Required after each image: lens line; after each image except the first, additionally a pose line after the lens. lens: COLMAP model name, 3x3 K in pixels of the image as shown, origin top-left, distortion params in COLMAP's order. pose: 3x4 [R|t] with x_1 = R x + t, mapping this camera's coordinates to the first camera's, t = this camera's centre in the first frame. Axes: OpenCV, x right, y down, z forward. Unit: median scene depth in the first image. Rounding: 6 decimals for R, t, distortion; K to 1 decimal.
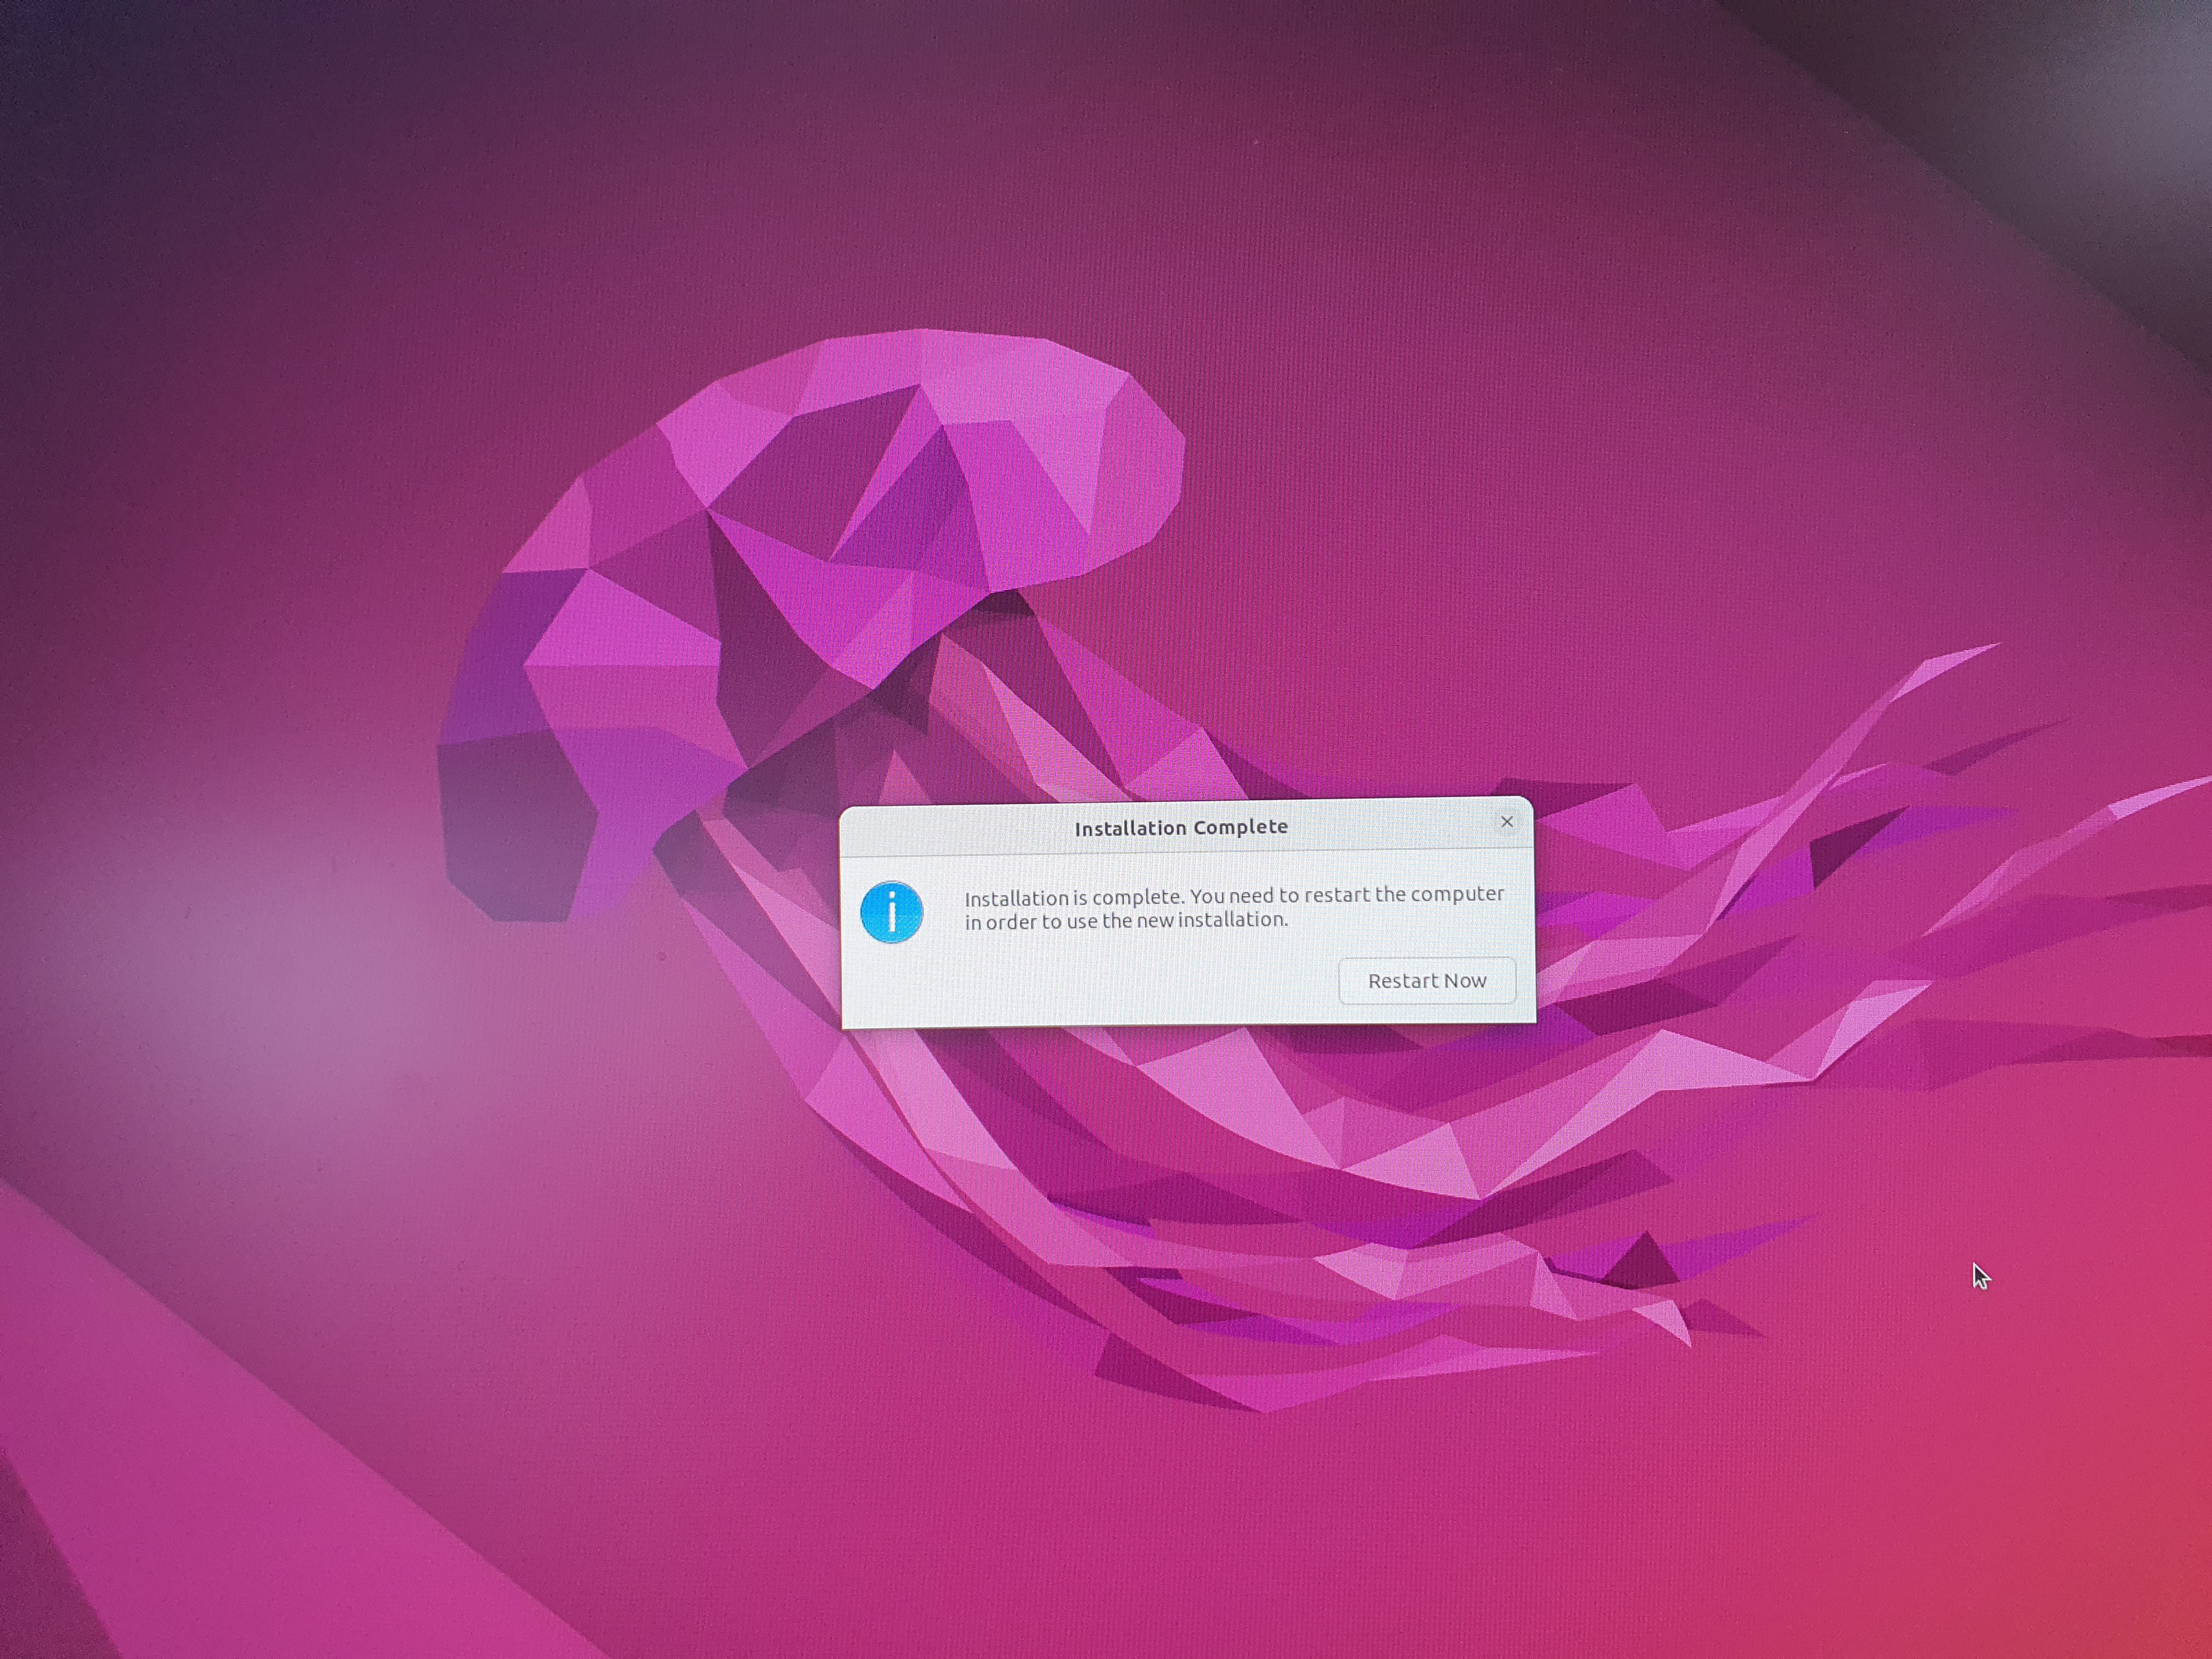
lens RADIAL K [[1829.6, 0, 1146.8], [0, 1829.6, 821.6], [0, 0, 1]] dist [0.008690, 0.000639]
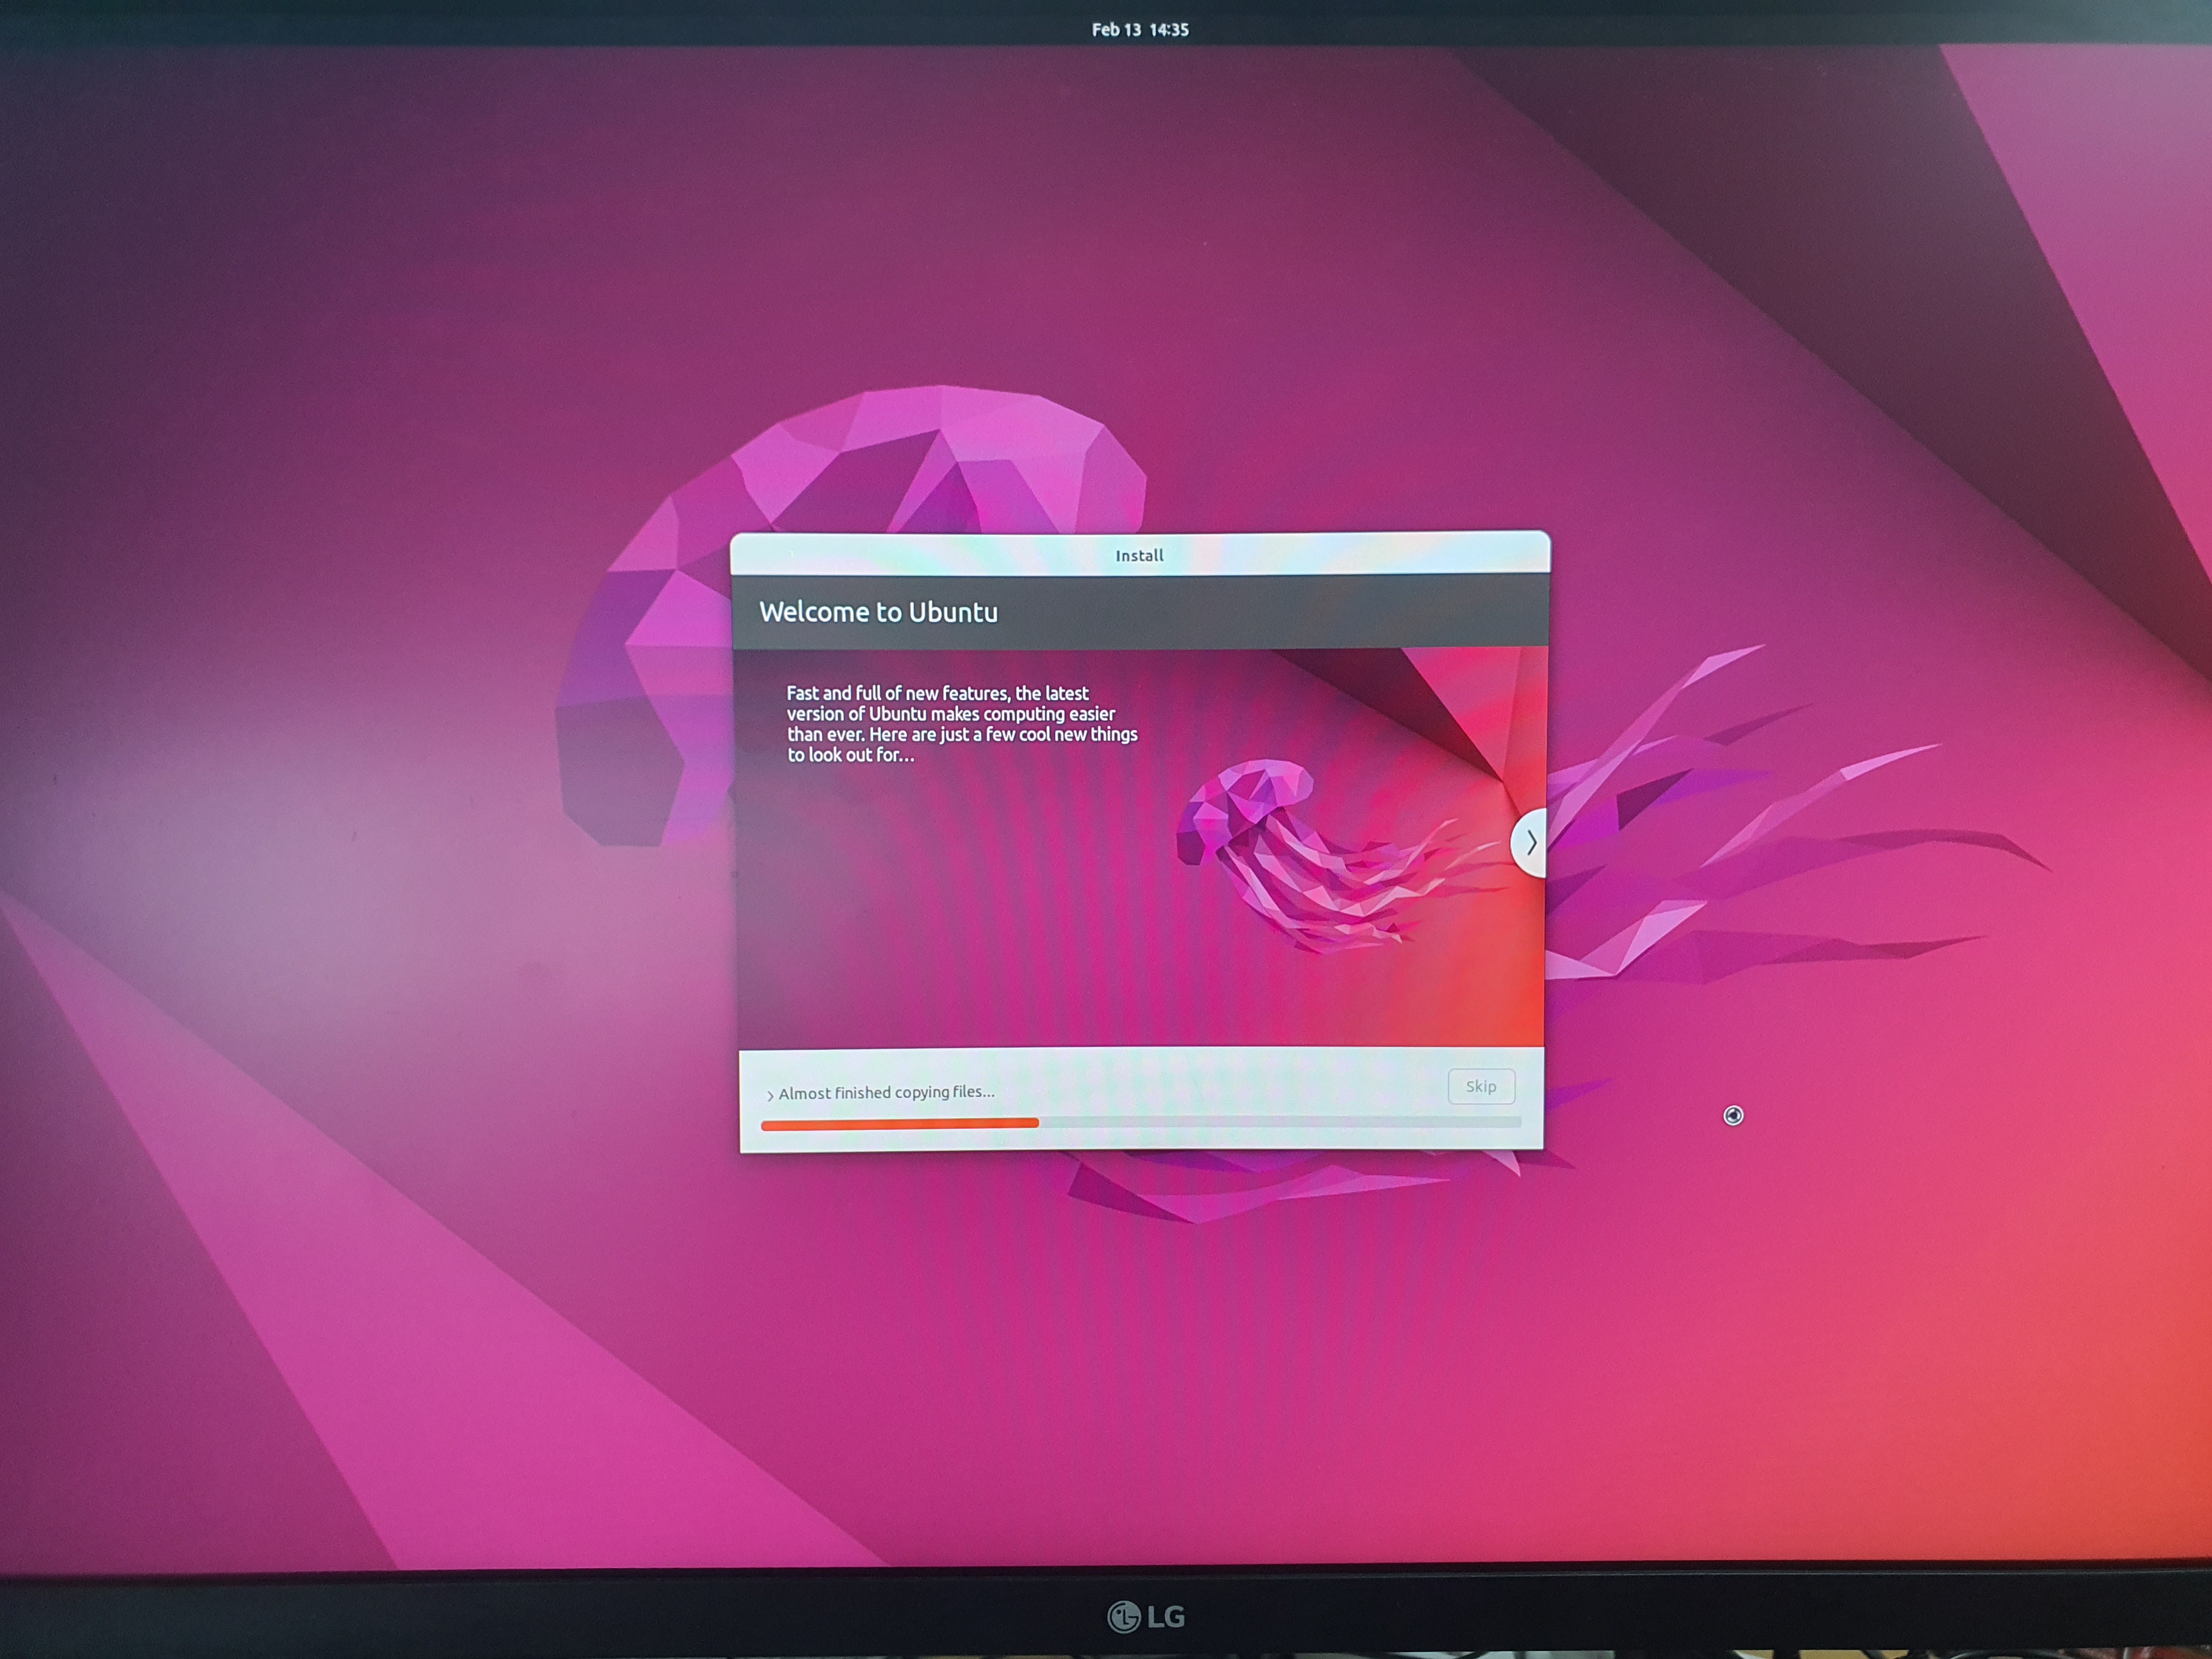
lens RADIAL K [[1887.6, 0, 1106.0], [0, 1887.6, 829.5], [0, 0, 1]] dist [-0.045564, 0.097053]
pose [[0.999115, 0.009952, 0.040869, -0.061897], [-0.011855, 0.998844, 0.046593, -0.023411], [-0.040358, -0.047036, 0.998078, -0.345580]]
